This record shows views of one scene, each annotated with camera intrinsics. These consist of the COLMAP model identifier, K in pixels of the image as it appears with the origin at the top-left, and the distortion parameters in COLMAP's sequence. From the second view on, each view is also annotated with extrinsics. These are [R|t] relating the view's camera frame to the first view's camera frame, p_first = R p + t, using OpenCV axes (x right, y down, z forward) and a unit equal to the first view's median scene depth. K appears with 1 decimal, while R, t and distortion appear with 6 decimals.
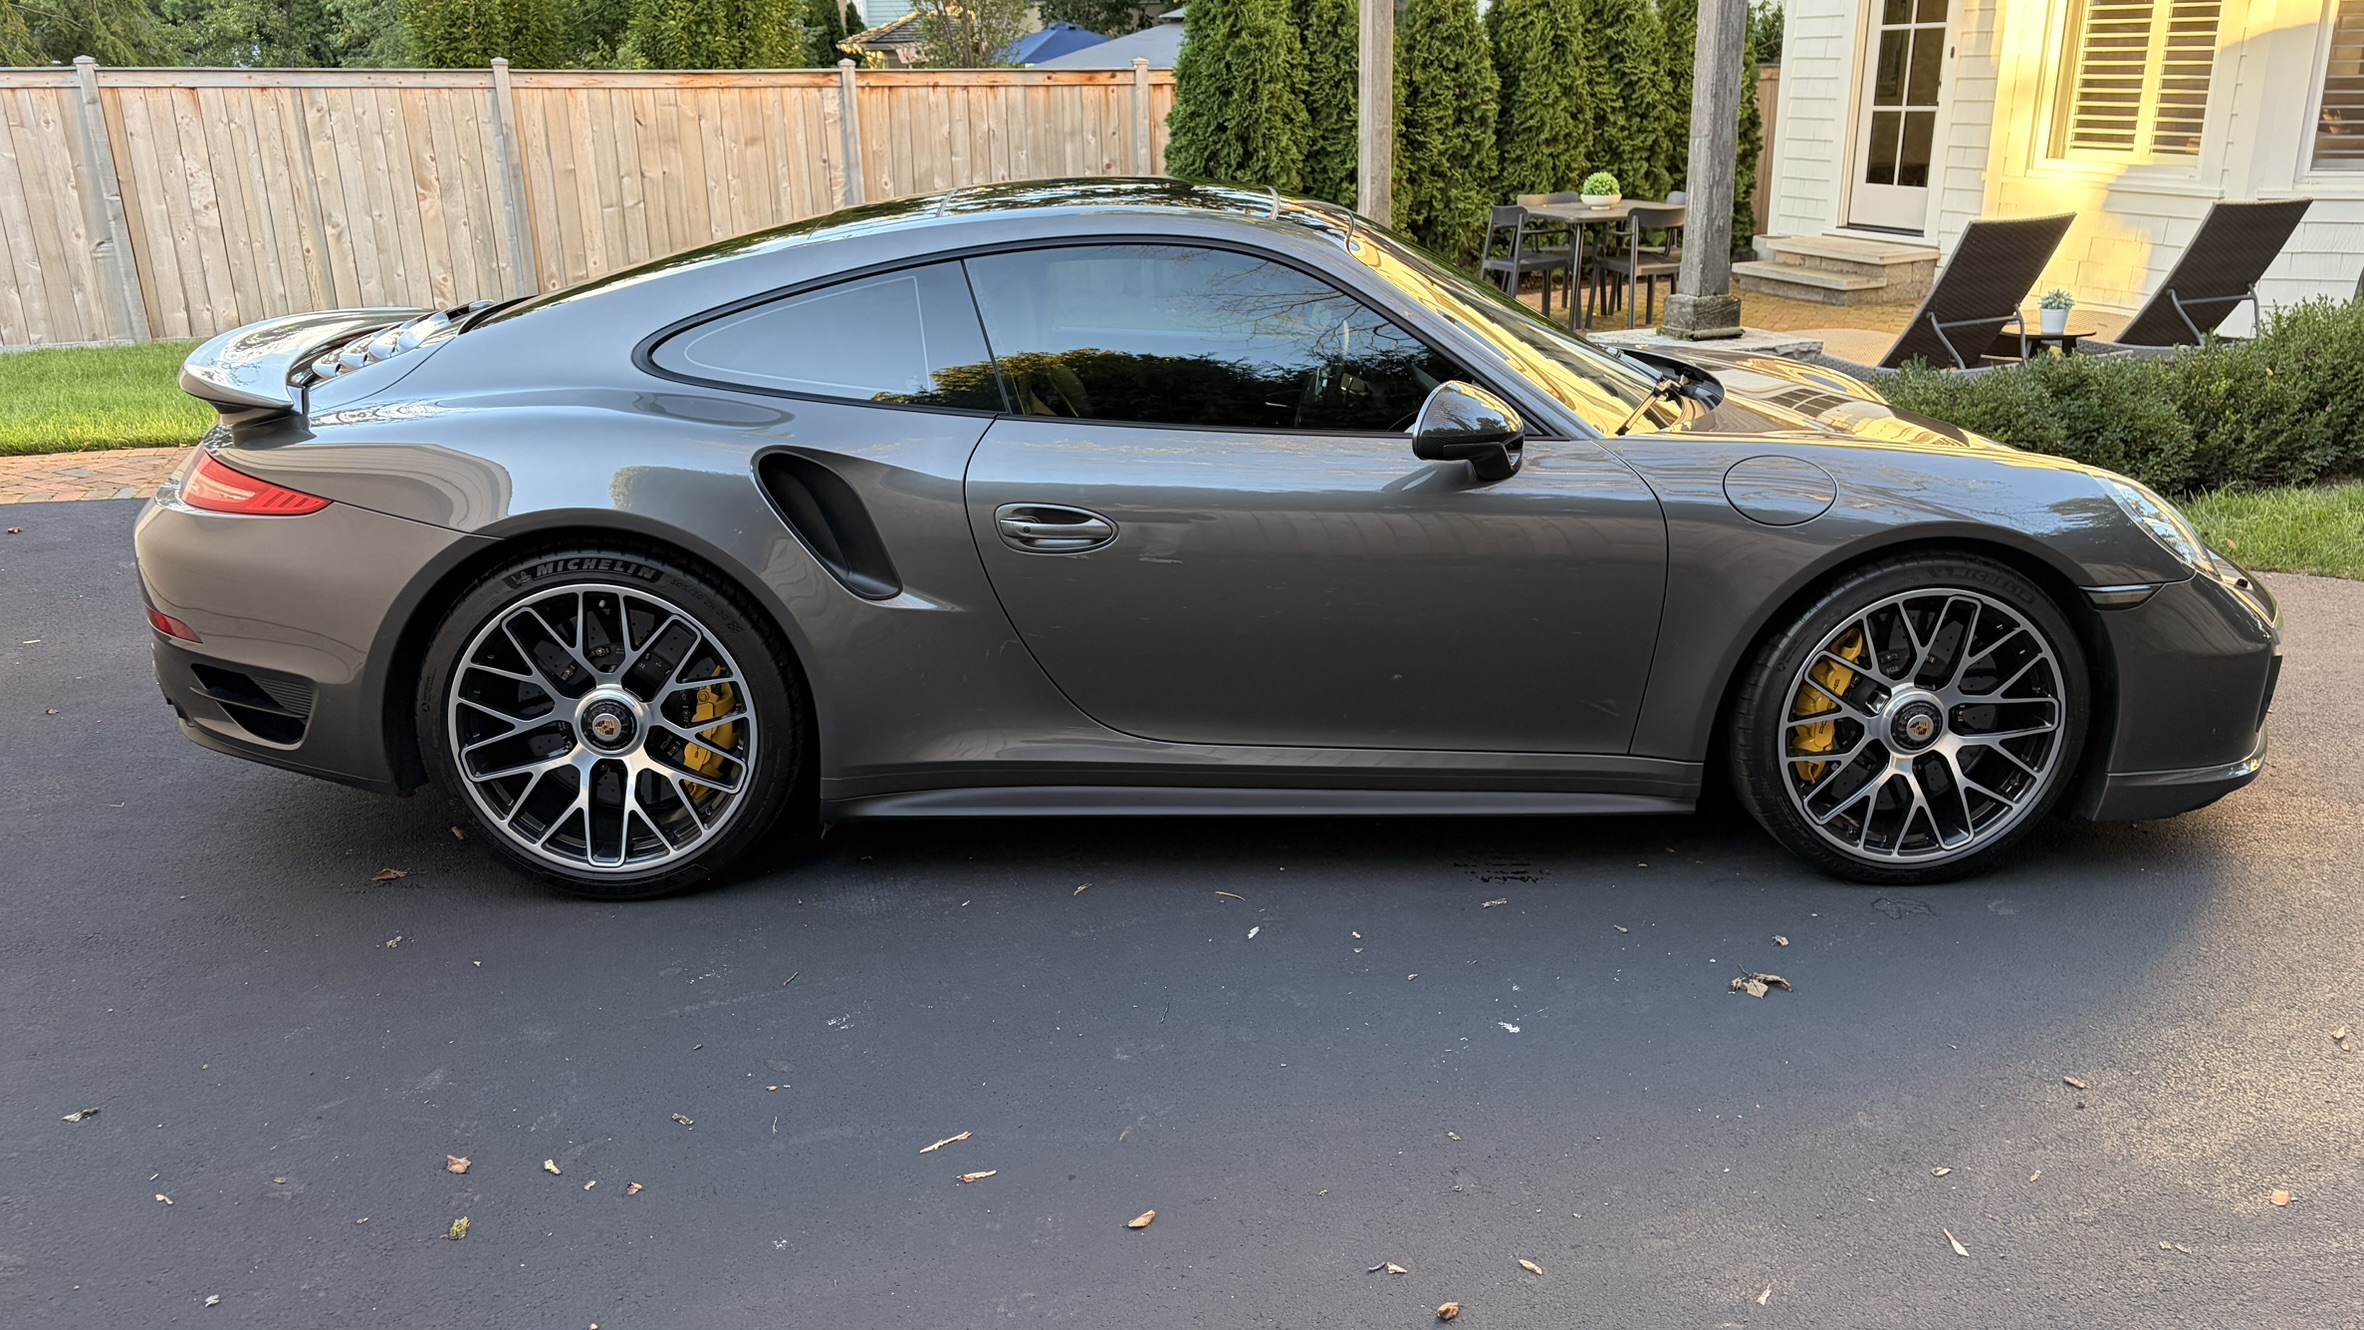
lens RADIAL K [[1785.7, 0, 1184.1], [0, 1785.7, 728.2], [0, 0, 1]] dist [0.018193, -0.008613]
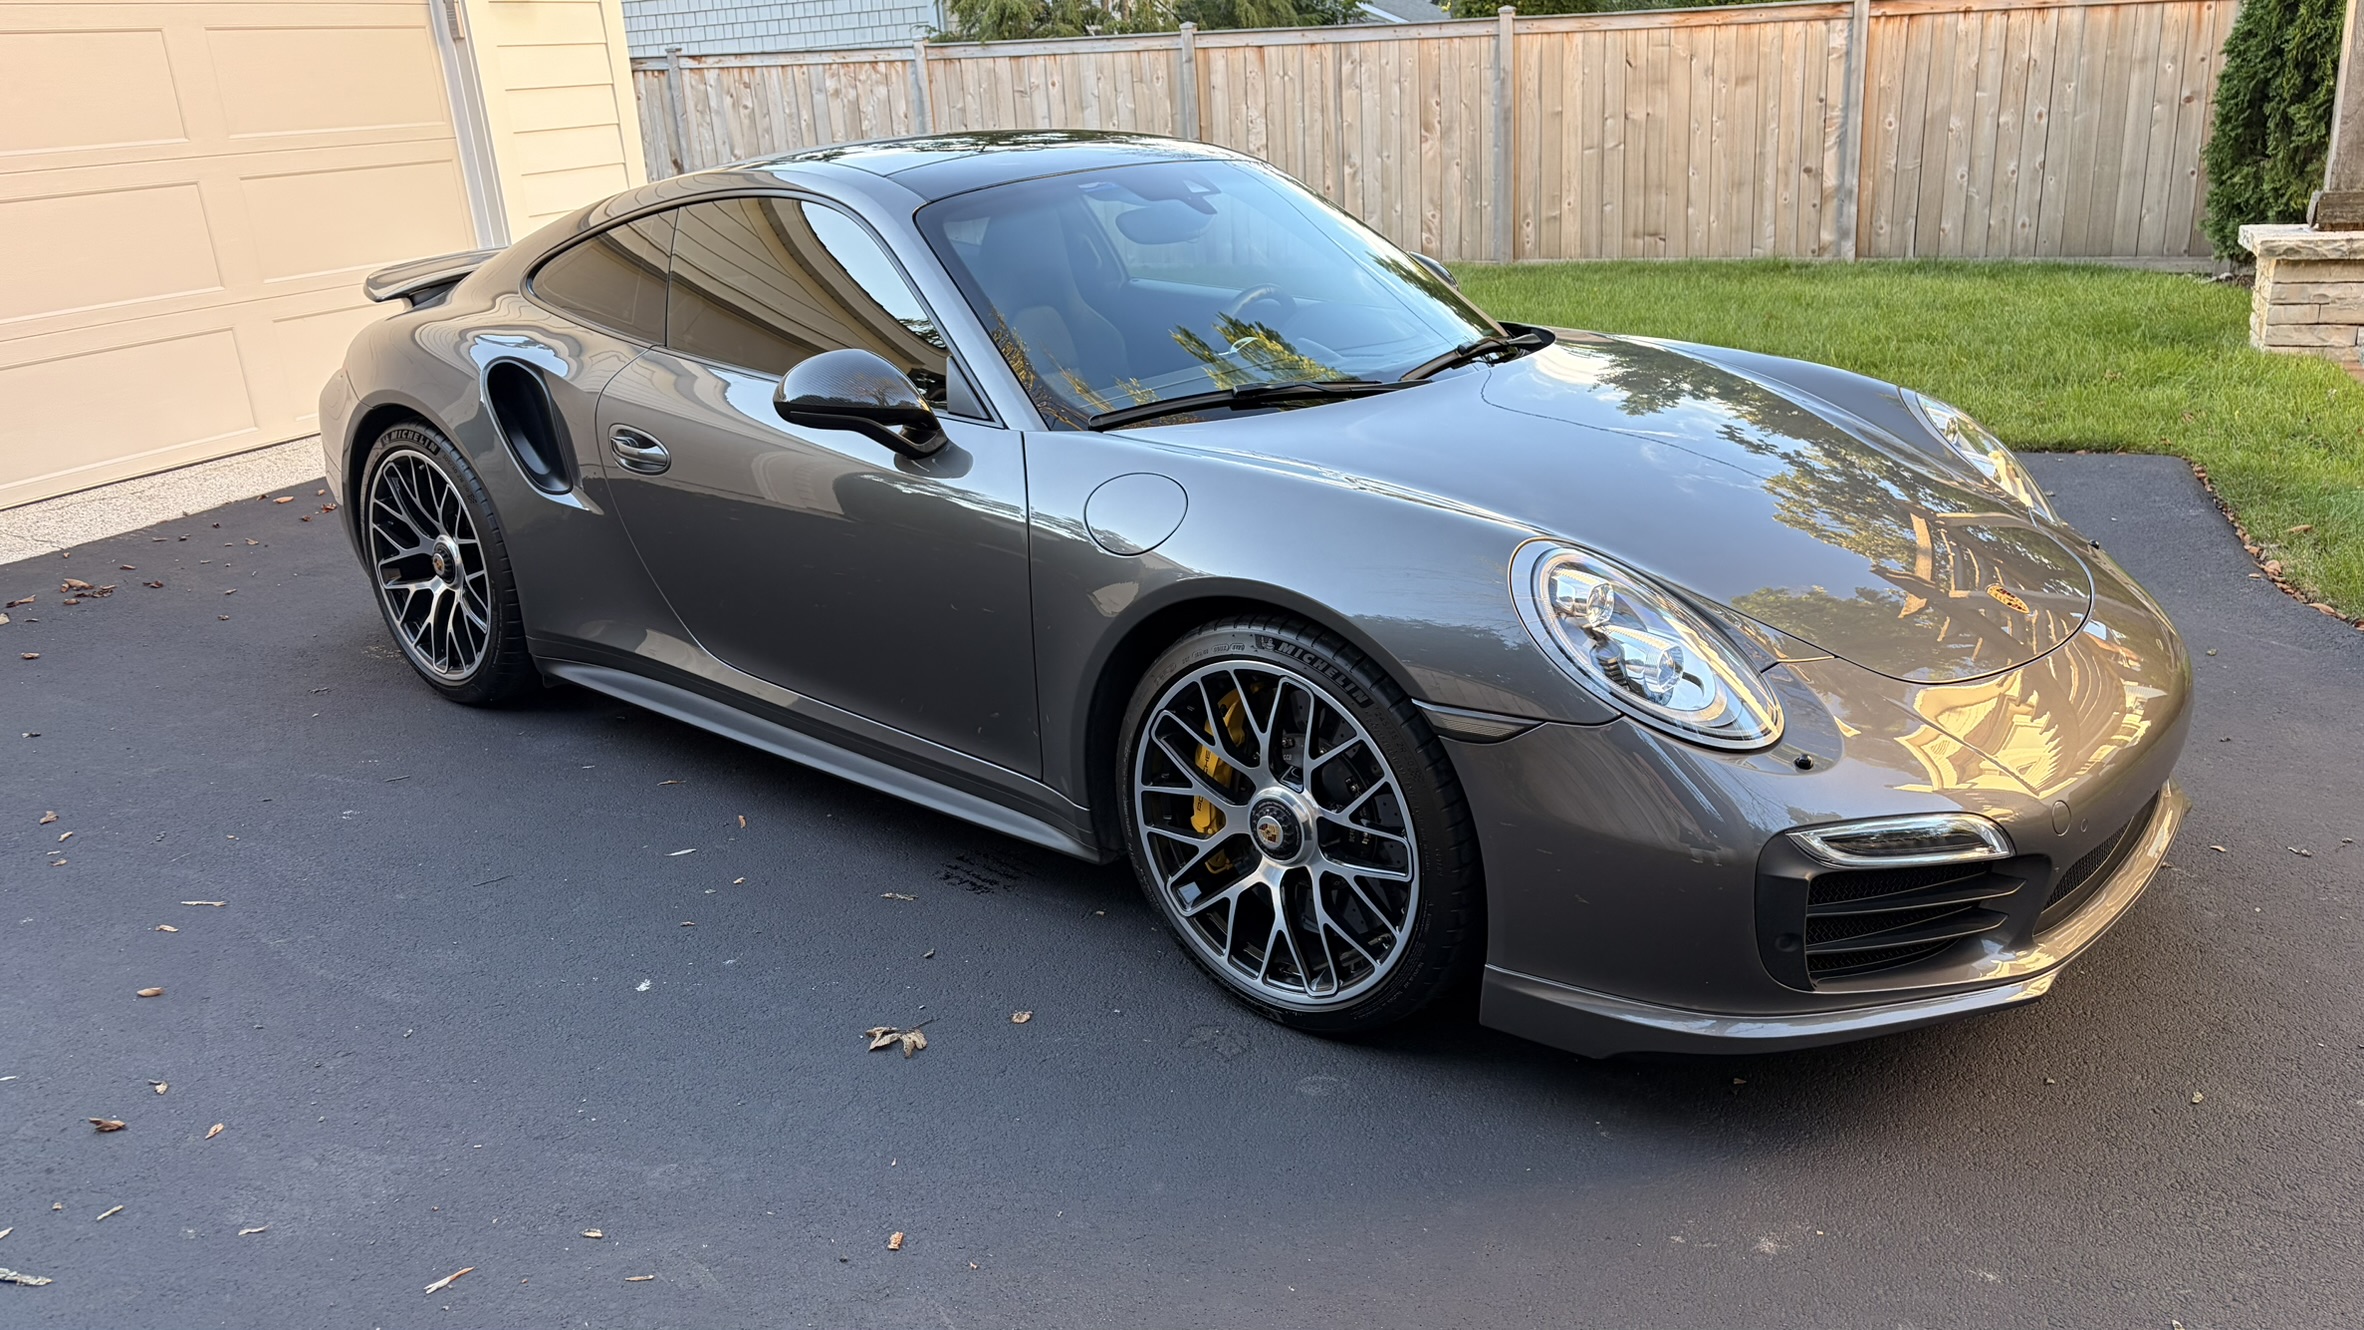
lens RADIAL K [[1785.7, 0, 1184.1], [0, 1785.7, 728.2], [0, 0, 1]] dist [0.018193, -0.008613]
pose [[0.722961, 0.219549, -0.655077, 0.933751], [-0.197413, 0.974280, 0.108660, -0.130638], [0.662084, 0.050764, 0.747708, 0.381812]]
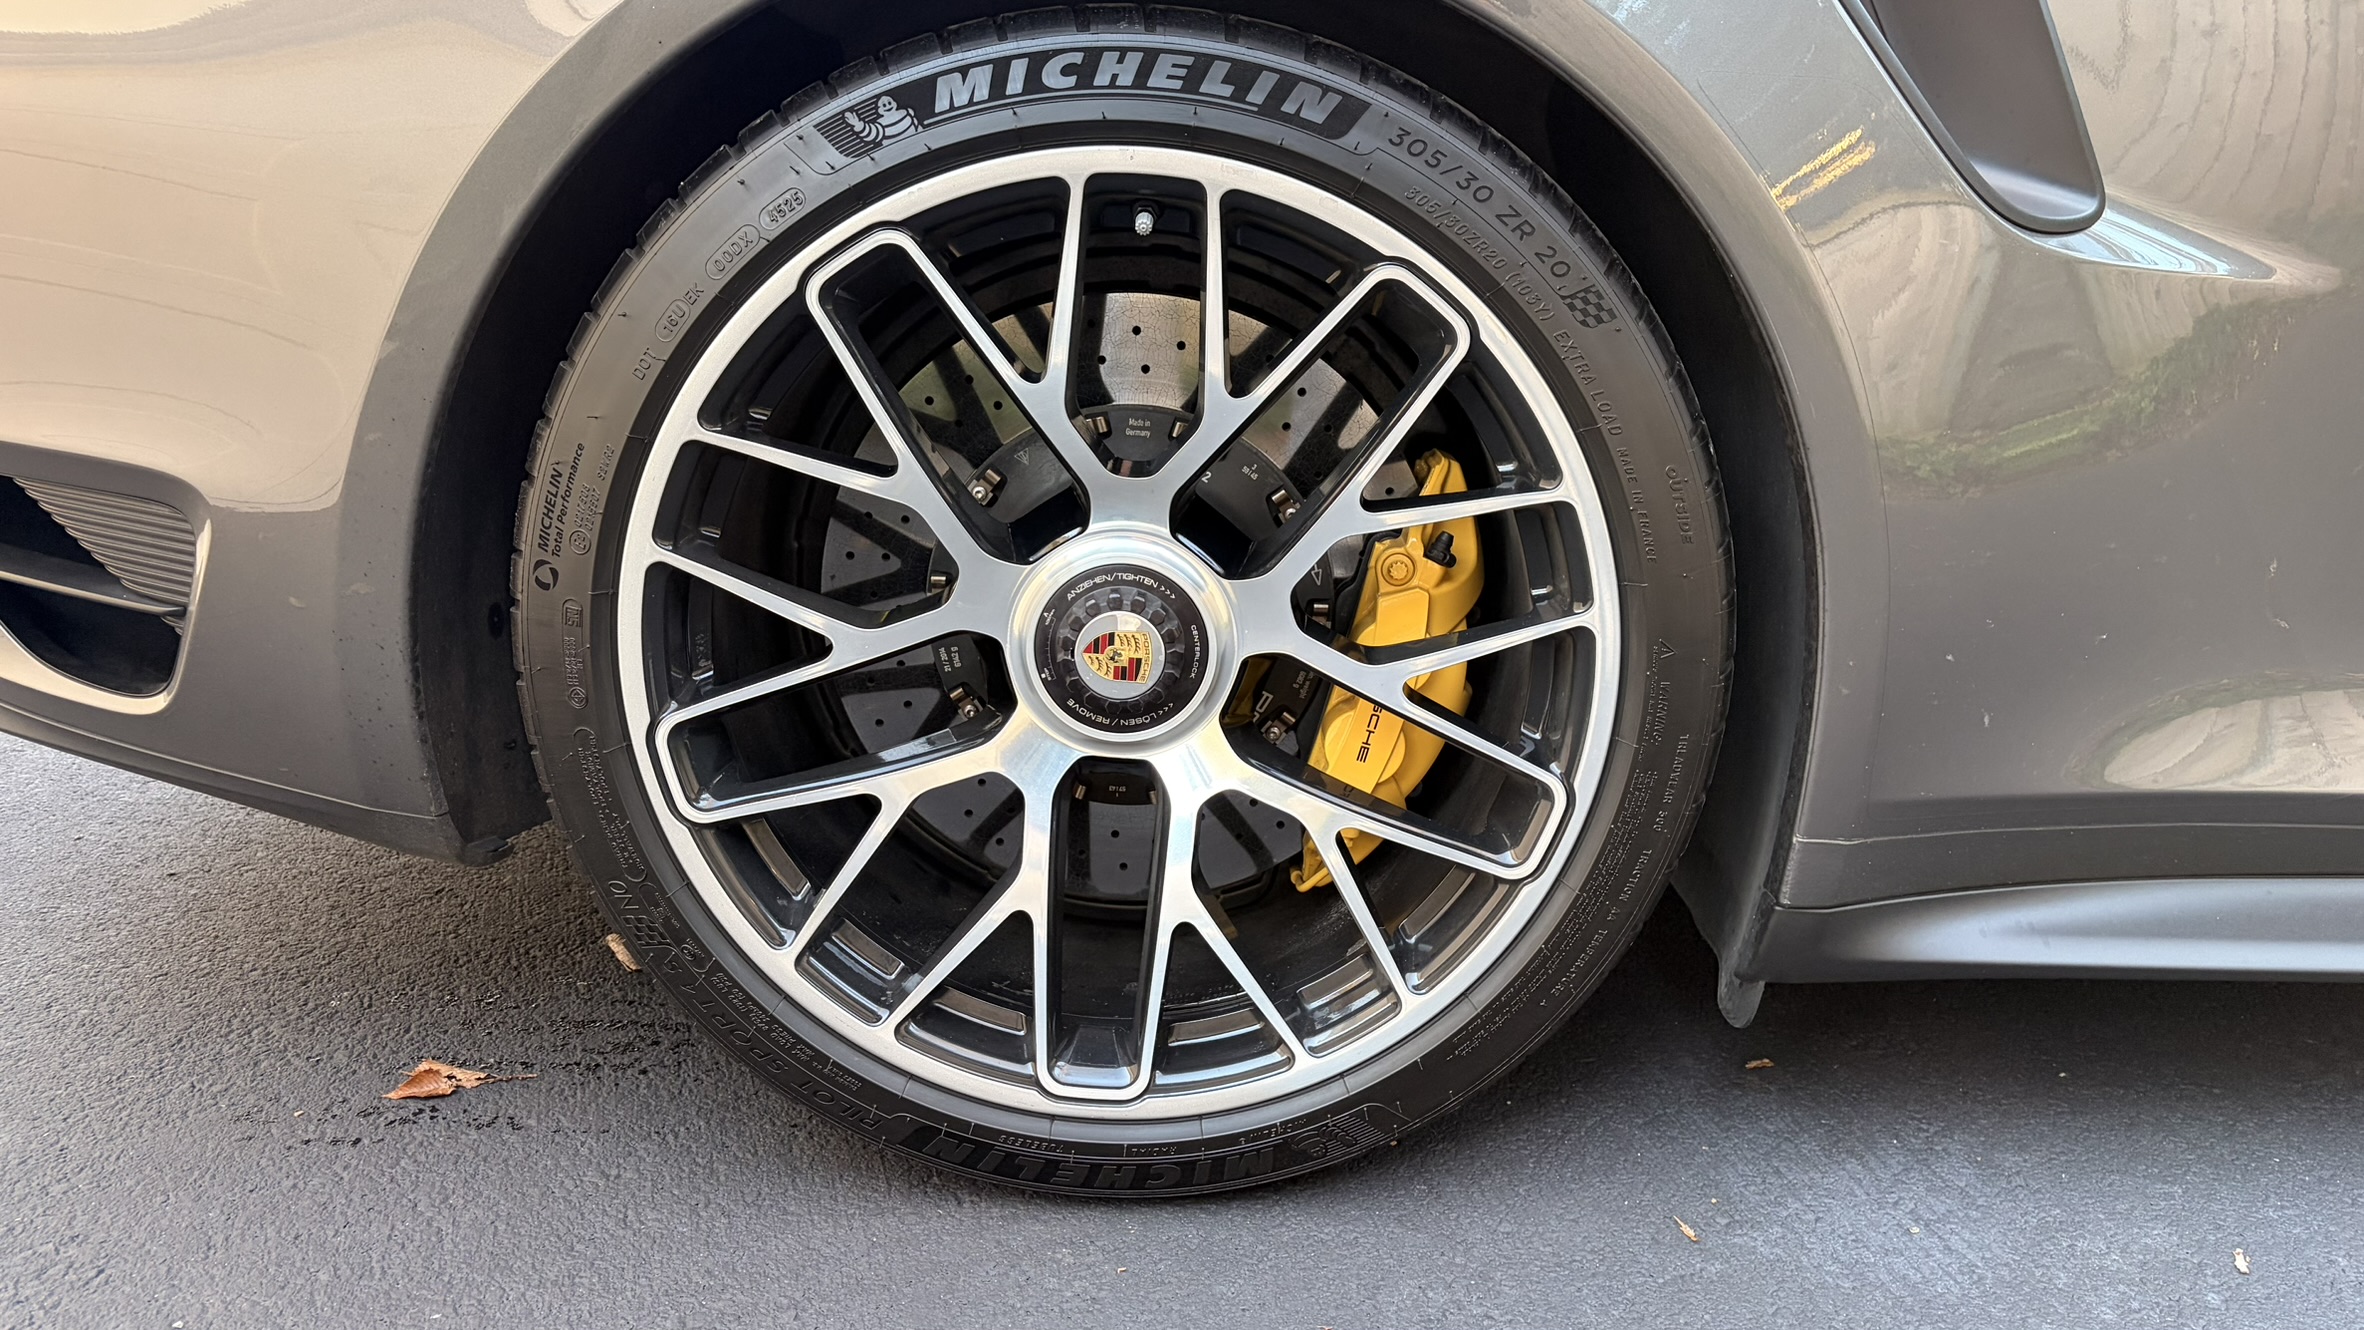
lens RADIAL K [[1680.3, 0, 1240.2], [0, 1680.3, 665.8], [0, 0, 1]] dist [0.088783, -0.001319]
pose [[0.998122, 0.014514, -0.059507, -0.279145], [-0.017789, 0.998335, -0.054865, 0.016694], [0.058612, 0.055821, 0.996719, 0.696326]]
